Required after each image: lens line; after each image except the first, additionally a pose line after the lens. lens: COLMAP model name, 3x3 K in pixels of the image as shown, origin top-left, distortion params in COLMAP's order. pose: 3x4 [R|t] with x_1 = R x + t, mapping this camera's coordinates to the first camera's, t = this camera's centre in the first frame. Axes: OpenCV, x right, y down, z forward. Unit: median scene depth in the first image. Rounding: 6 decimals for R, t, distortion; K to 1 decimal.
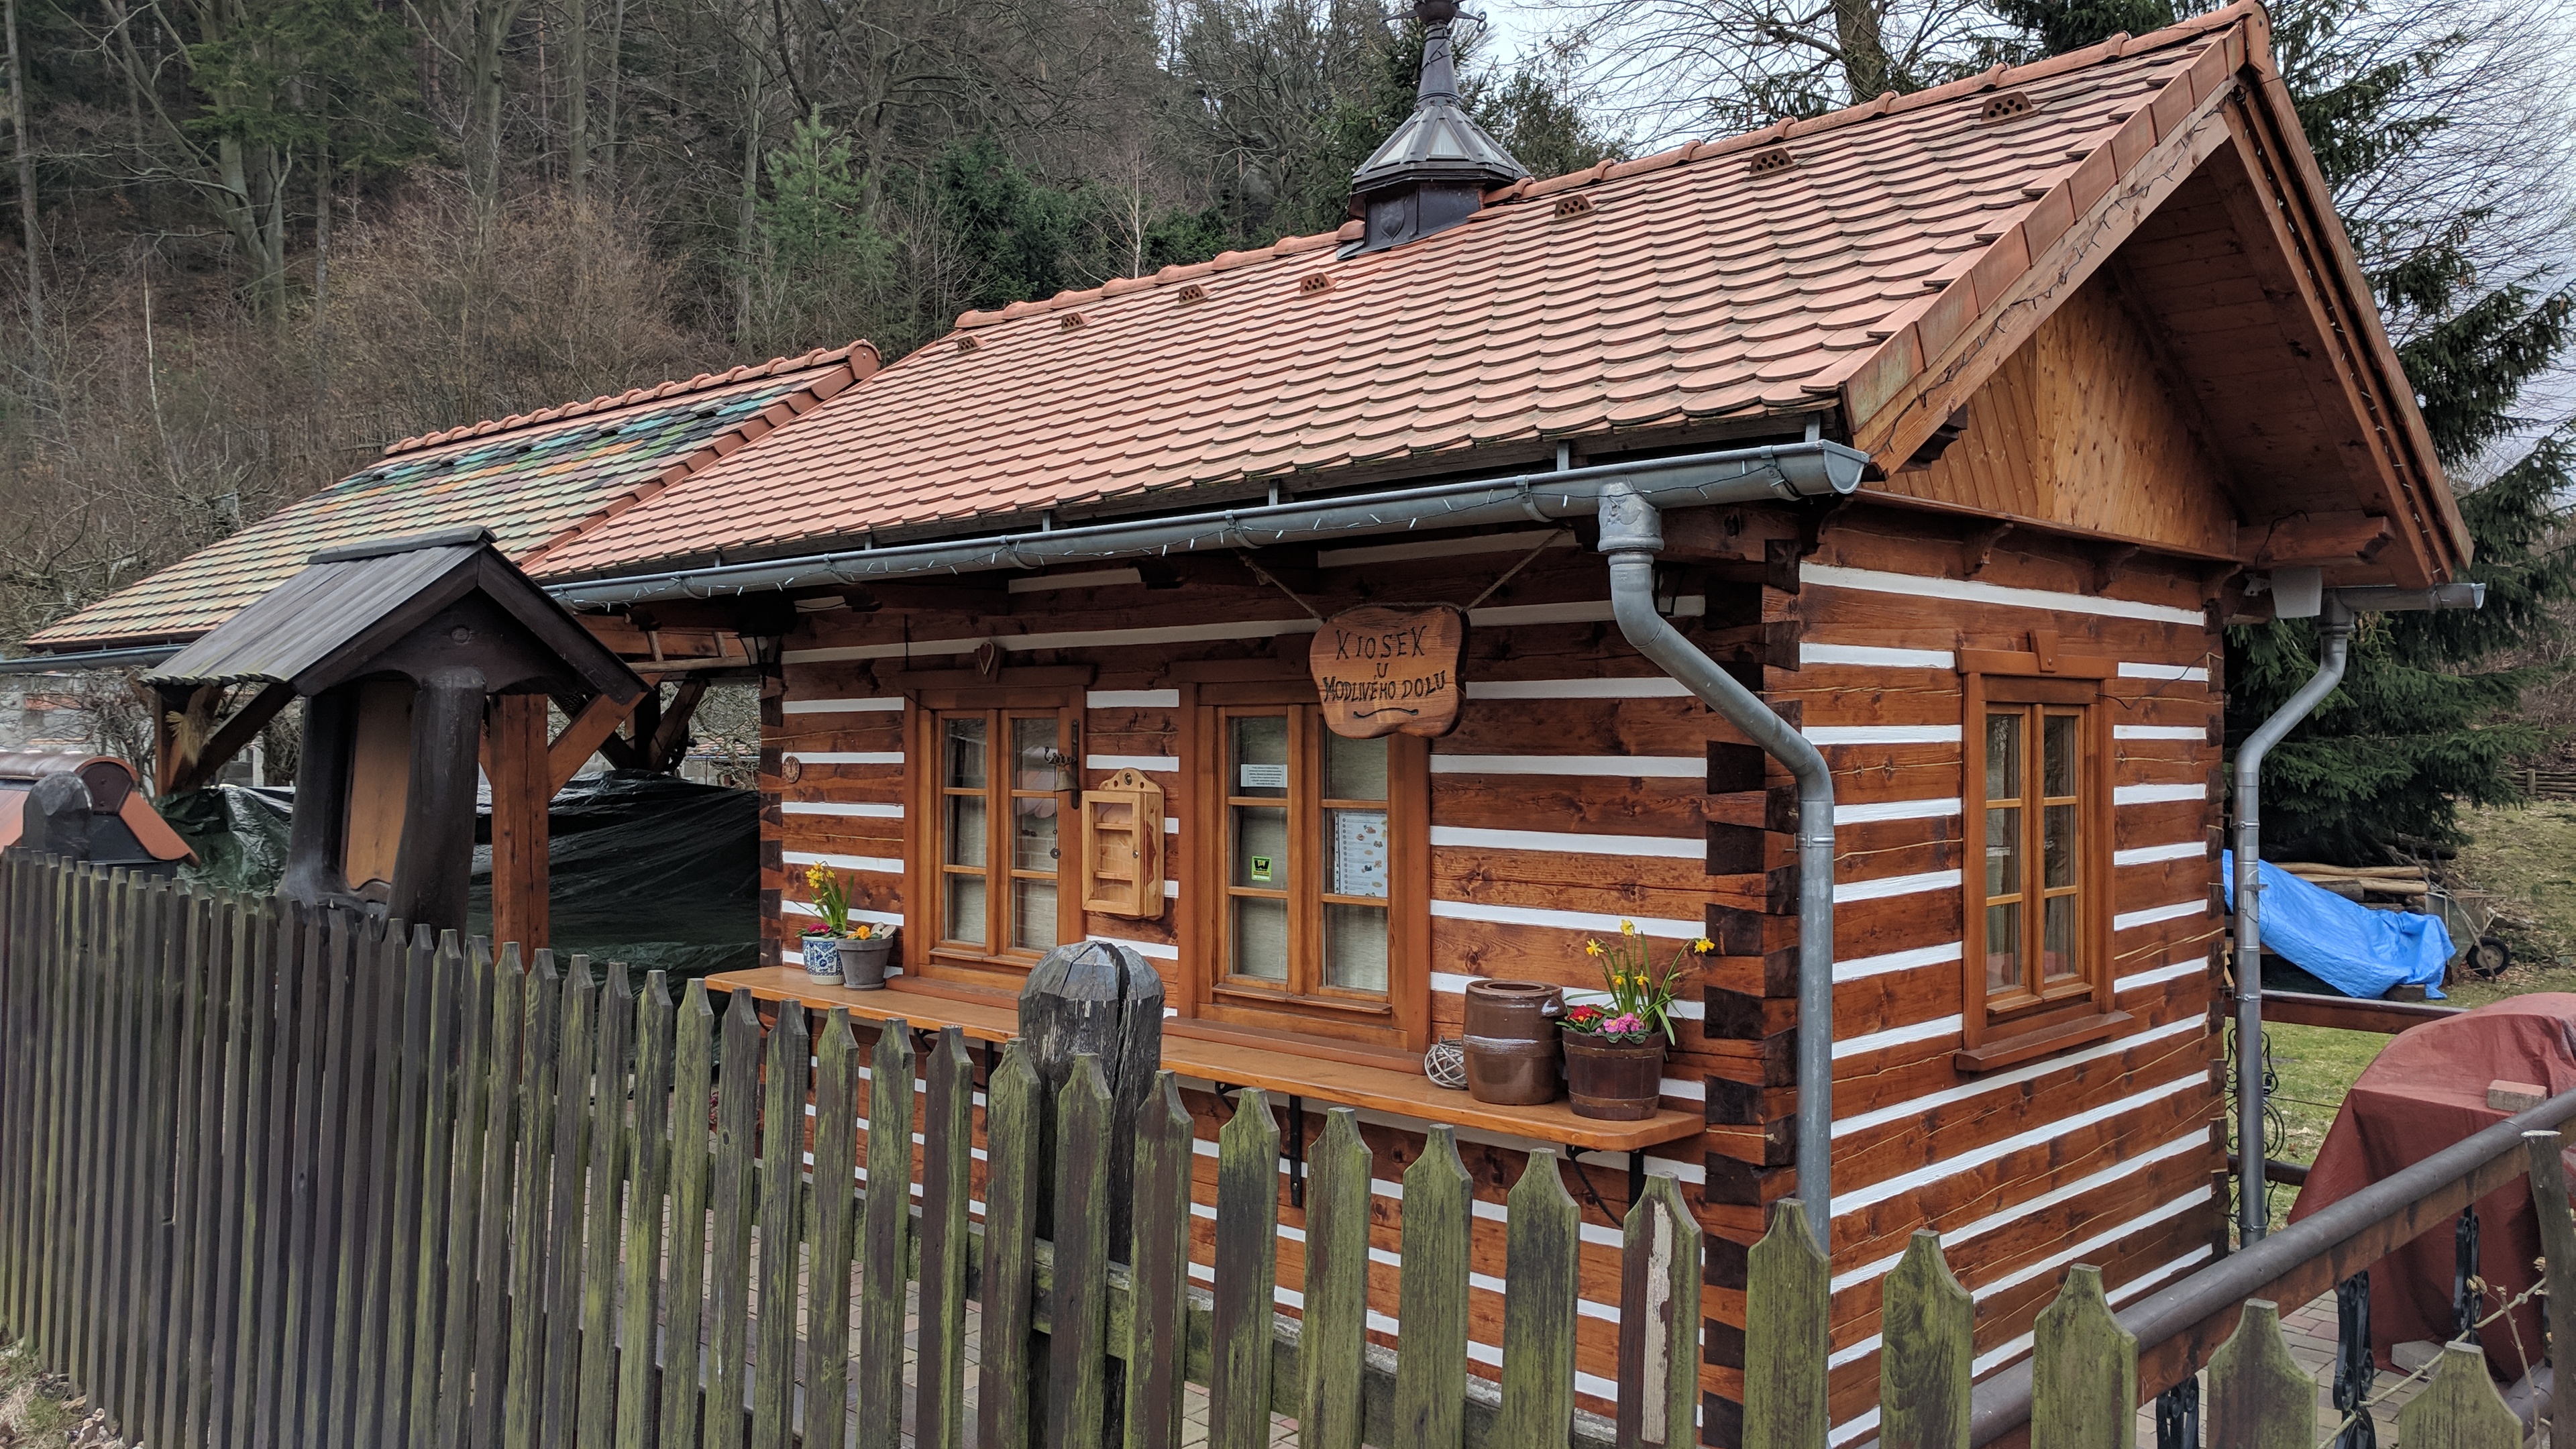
lens RADIAL K [[1929.7, 0, 1288.0], [0, 1929.7, 724.5], [0, 0, 1]] dist [0.004121, 0.000148]
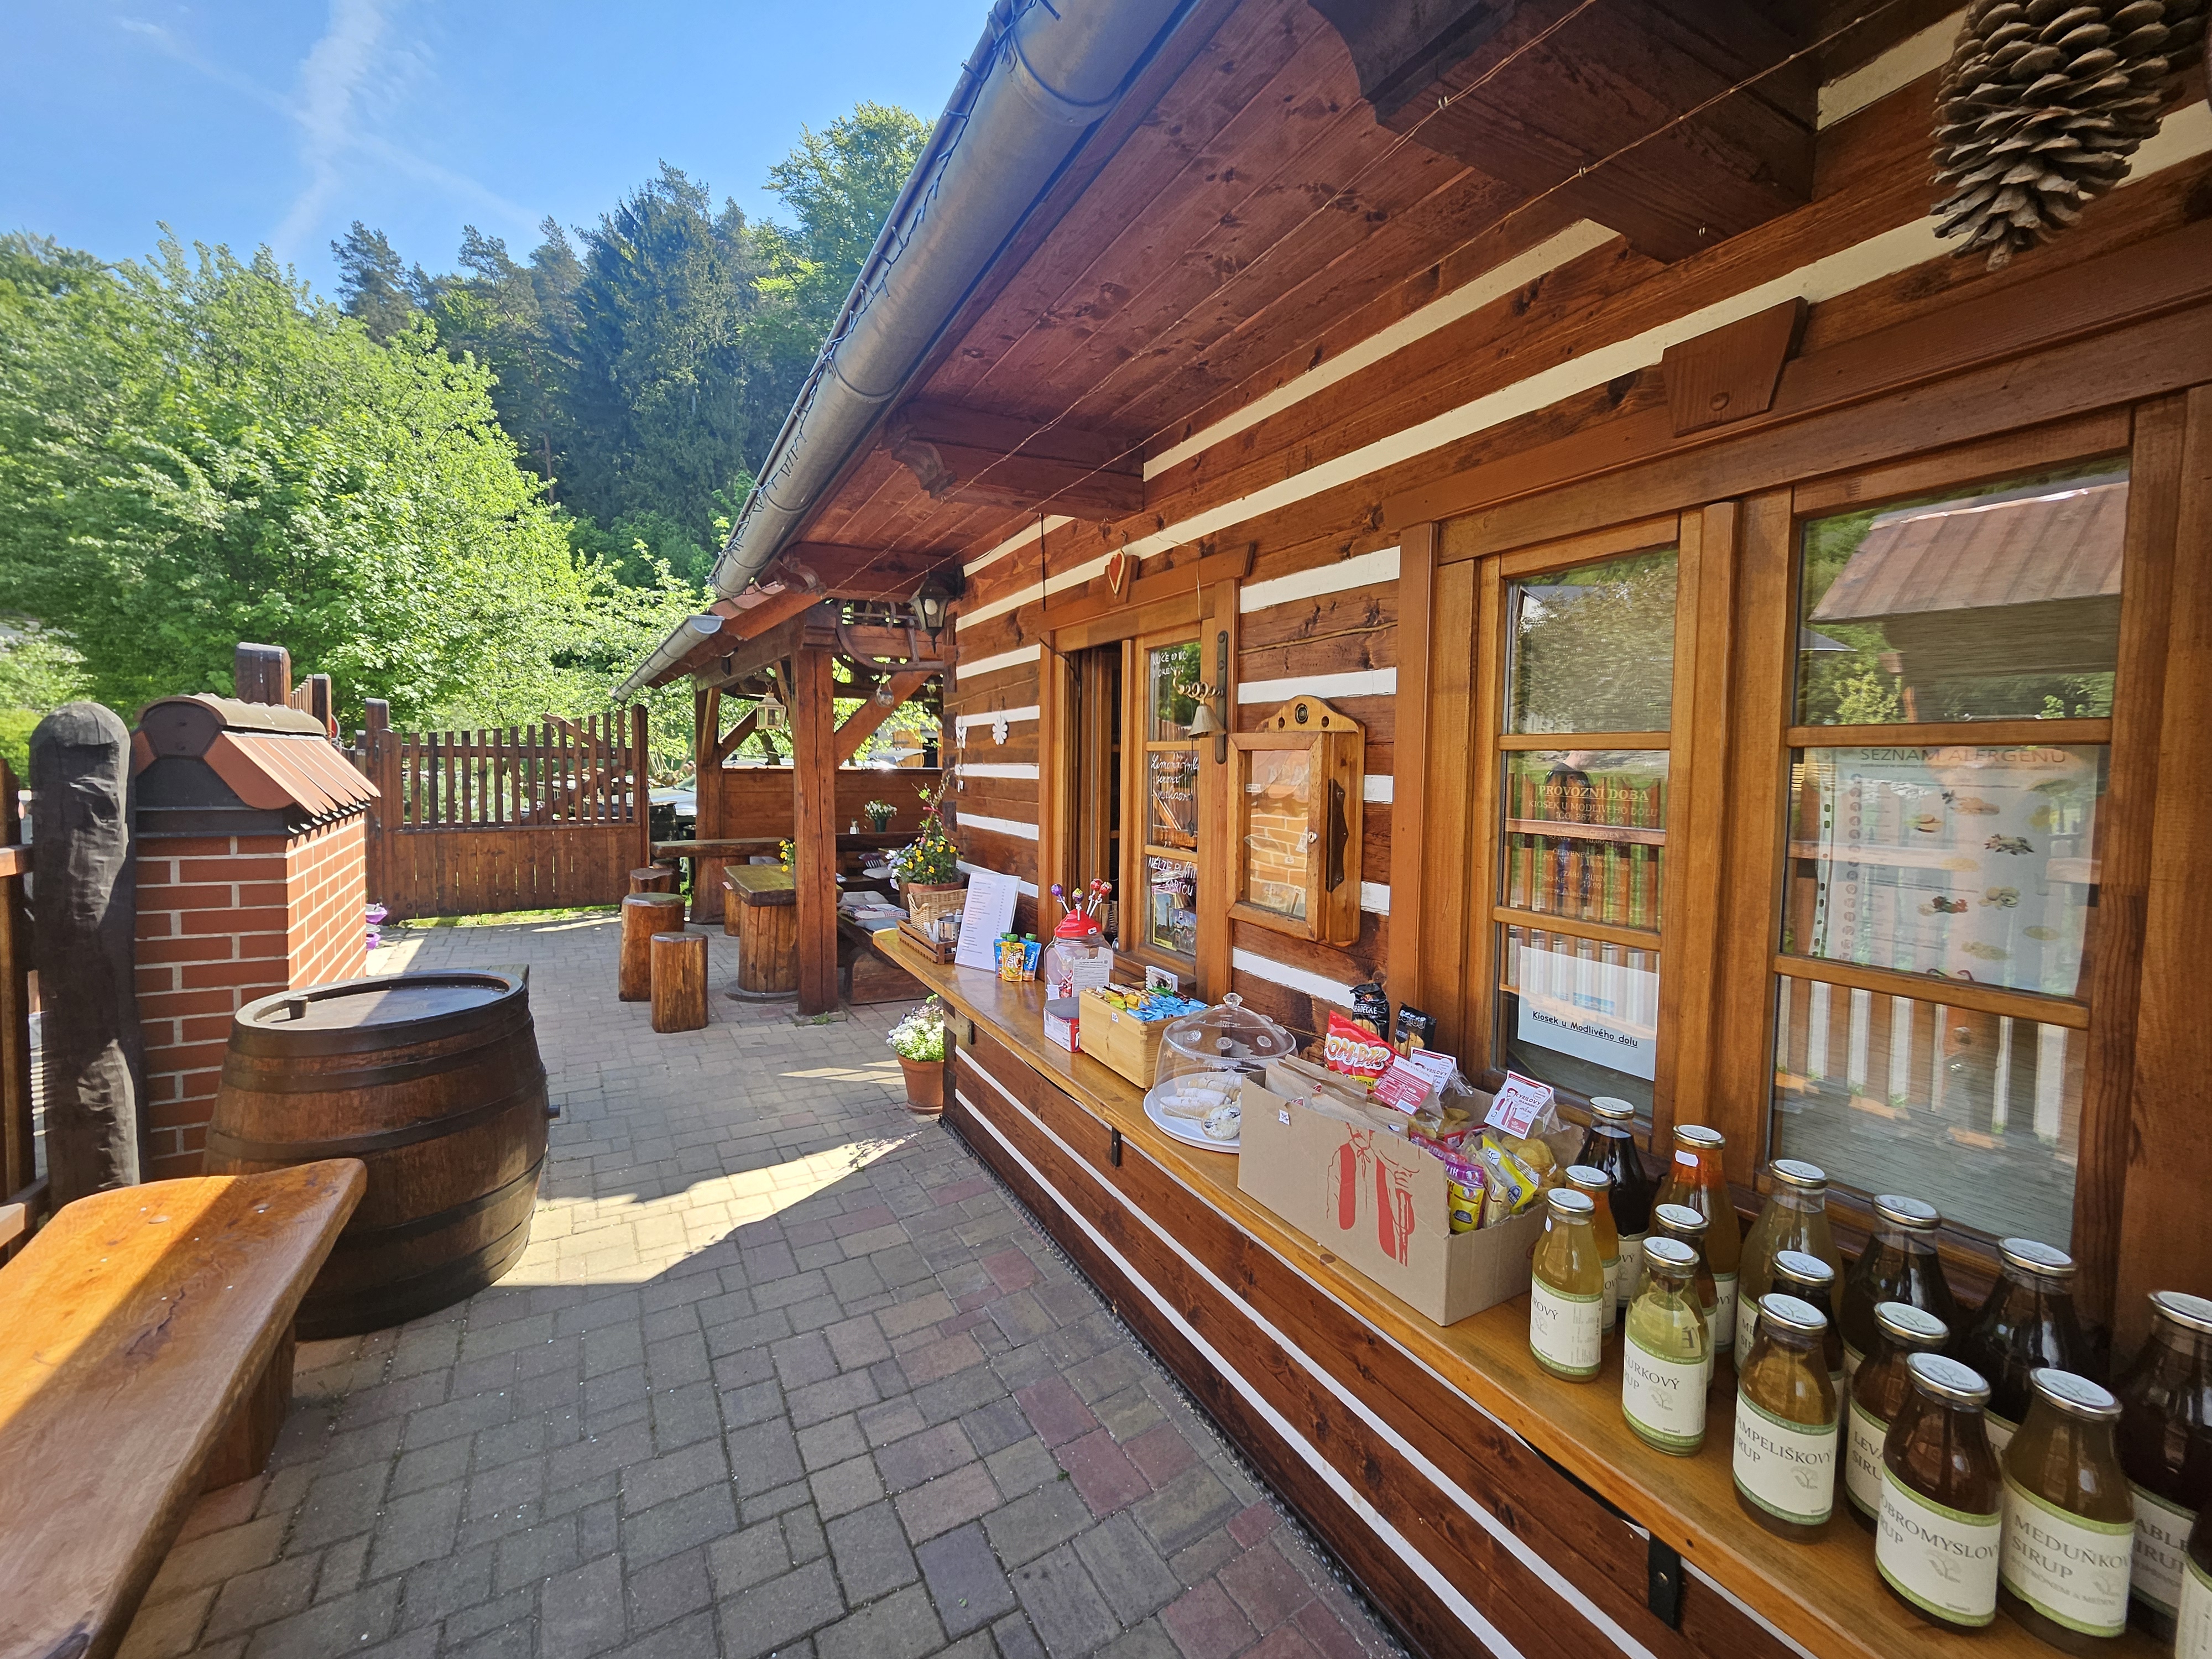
lens RADIAL K [[958.9, 0, 1106.0], [0, 958.9, 829.5], [0, 0, 1]] dist [0.000065, 0.000020]
pose [[0.964664, 0.027332, -0.262062, -0.064214], [-0.004198, 0.996073, 0.088435, 0.039969], [0.263450, -0.084210, 0.960991, 0.710333]]
